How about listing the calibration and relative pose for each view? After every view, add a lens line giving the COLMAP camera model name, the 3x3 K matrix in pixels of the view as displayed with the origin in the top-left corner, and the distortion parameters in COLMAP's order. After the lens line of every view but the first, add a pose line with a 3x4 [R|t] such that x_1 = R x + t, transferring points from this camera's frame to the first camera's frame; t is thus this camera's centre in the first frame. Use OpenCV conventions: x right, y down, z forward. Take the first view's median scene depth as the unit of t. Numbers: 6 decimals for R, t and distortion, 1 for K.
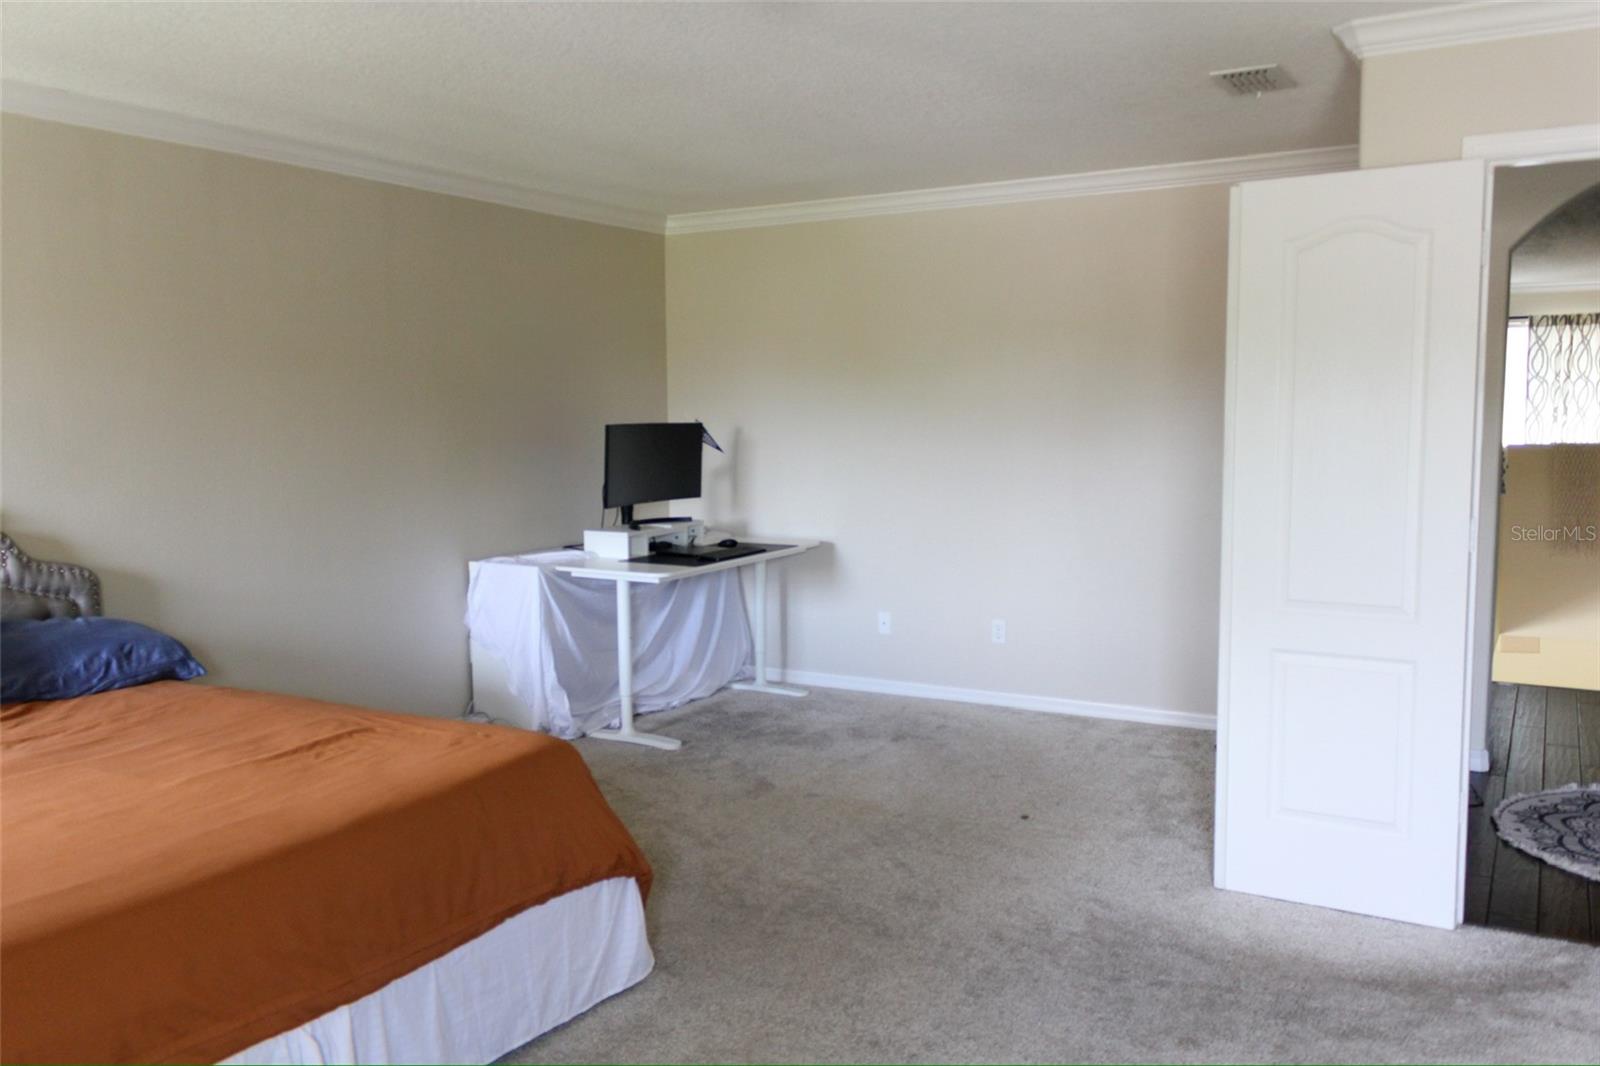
lens RADIAL K [[1305.9, 0, 789.2], [0, 1305.9, 532.8], [0, 0, 1]] dist [0.033152, -0.015522]
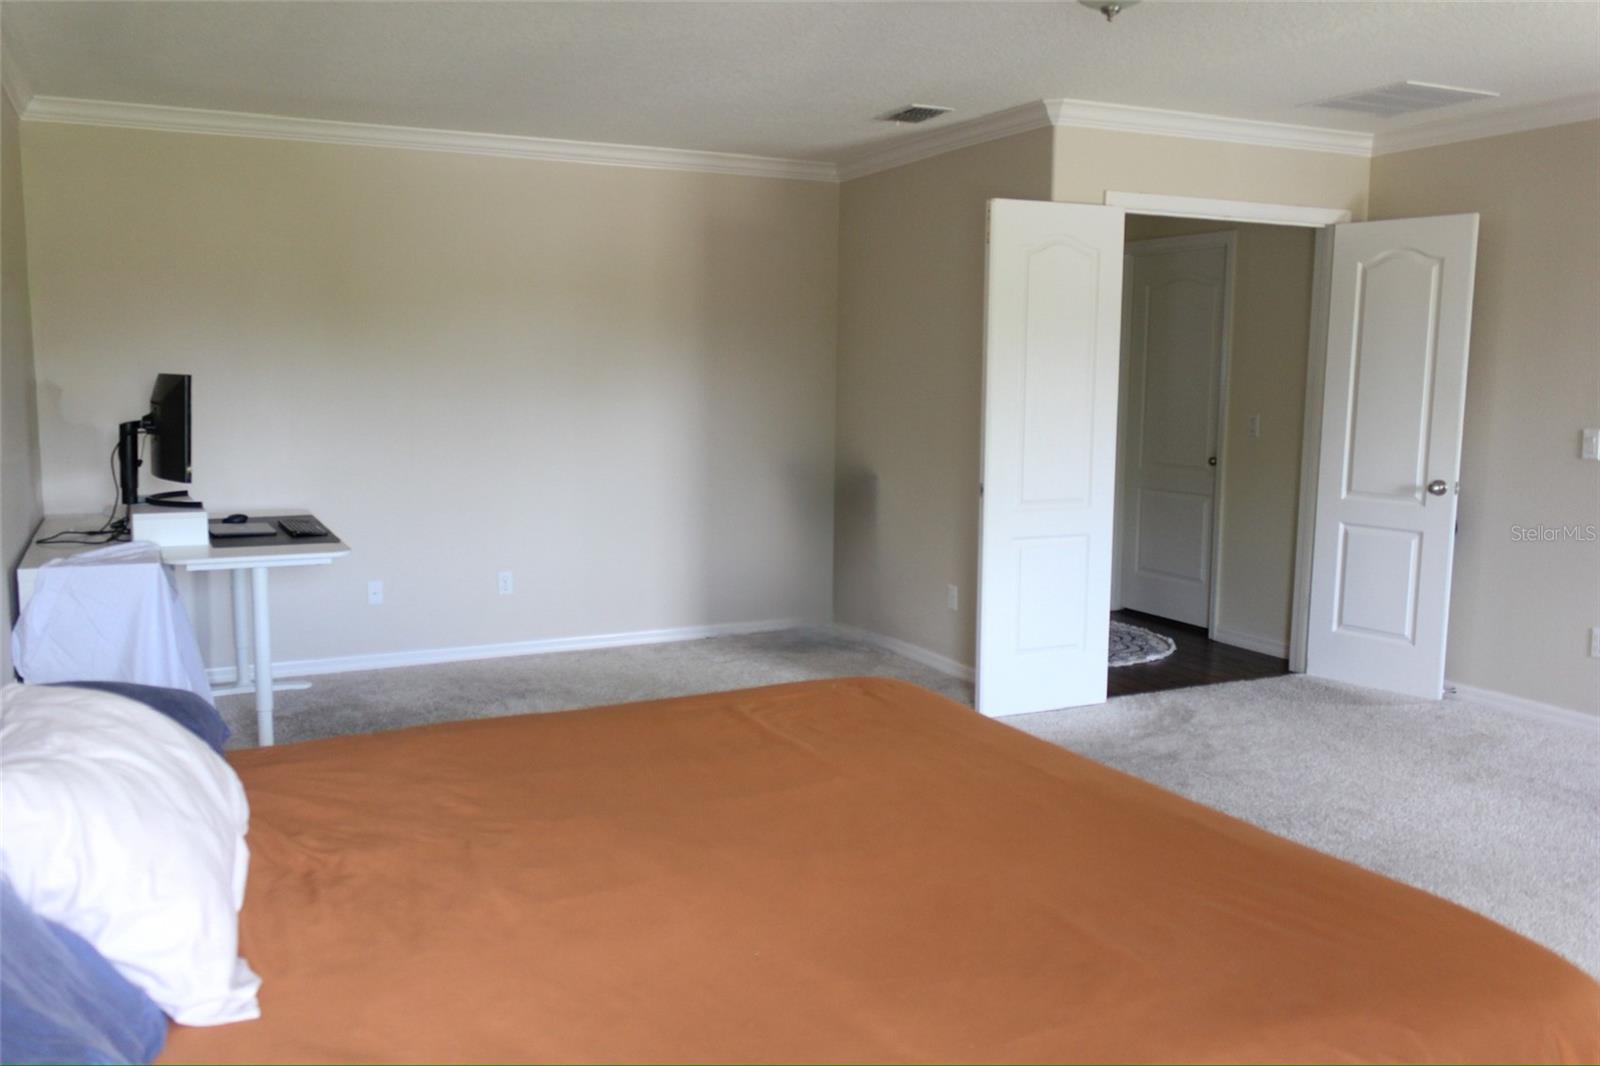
lens RADIAL K [[1305.9, 0, 799.9], [0, 1305.9, 541.2], [0, 0, 1]] dist [0.033152, -0.015522]
pose [[0.563052, -0.096779, 0.820735, -0.803767], [0.067661, 0.995184, 0.070932, -0.020084], [-0.823647, 0.015594, 0.566888, 0.351675]]
